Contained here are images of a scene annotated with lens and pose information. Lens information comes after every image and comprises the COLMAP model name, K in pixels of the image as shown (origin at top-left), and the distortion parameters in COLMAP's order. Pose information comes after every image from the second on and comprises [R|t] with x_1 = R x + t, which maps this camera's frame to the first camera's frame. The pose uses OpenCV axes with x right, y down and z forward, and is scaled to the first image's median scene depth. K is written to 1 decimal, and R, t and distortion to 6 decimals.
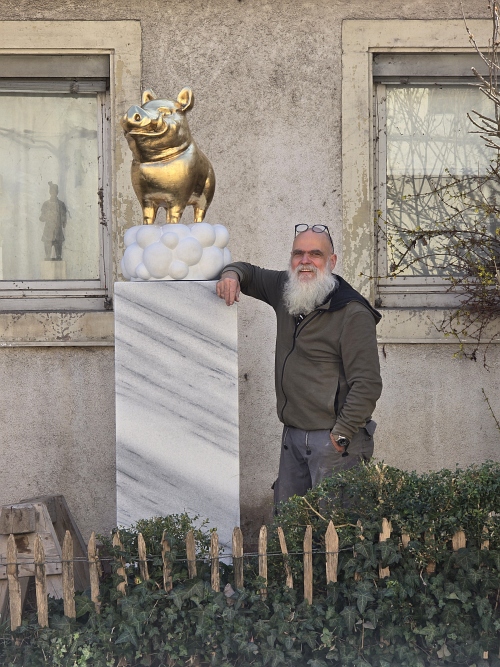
lens RADIAL K [[2190.1, 0, 250.0], [0, 2190.1, 333.5], [0, 0, 1]] dist [0.841412, -14.172658]
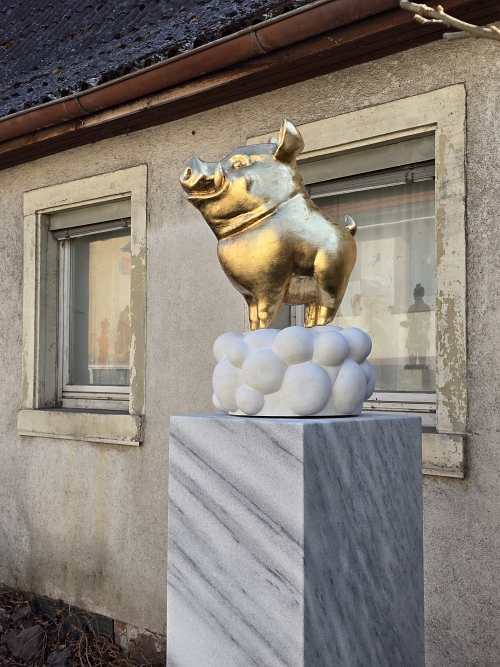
lens RADIAL K [[888.1, 0, 250.0], [0, 888.1, 333.5], [0, 0, 1]] dist [0.177637, -0.522514]
pose [[0.689584, -0.021715, -0.723880, 0.136503], [-0.011544, 0.999094, -0.040968, -0.032938], [0.724114, 0.036608, 0.688709, 0.713493]]
